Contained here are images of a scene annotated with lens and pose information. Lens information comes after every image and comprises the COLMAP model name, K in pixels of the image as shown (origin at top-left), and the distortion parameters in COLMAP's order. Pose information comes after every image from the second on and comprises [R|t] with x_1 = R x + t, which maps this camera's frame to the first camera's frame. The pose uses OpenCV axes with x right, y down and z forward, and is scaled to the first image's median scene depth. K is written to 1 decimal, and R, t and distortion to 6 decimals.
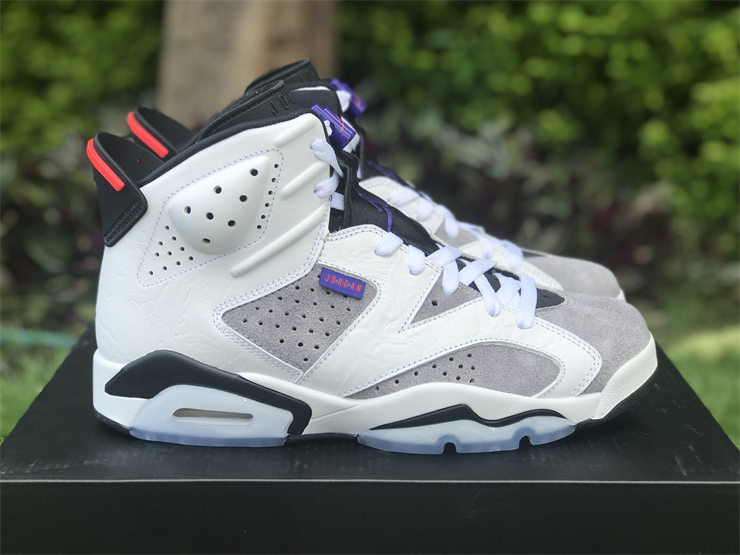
lens RADIAL K [[1219.8, 0, 357.0], [0, 1219.8, 278.7], [0, 0, 1]] dist [-0.095828, 0.040829]
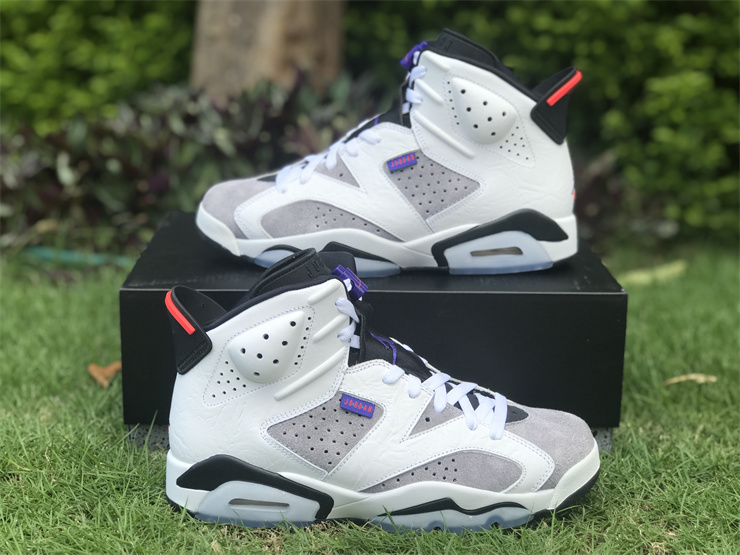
lens RADIAL K [[1256.9, 0, 368.2], [0, 1256.9, 275.6], [0, 0, 1]] dist [-0.013181, 0.178425]
pose [[0.999948, 0.008485, -0.005698, 0.005943], [-0.008657, 0.999483, -0.030958, -0.095411], [0.005432, 0.031005, 0.999504, -0.375905]]
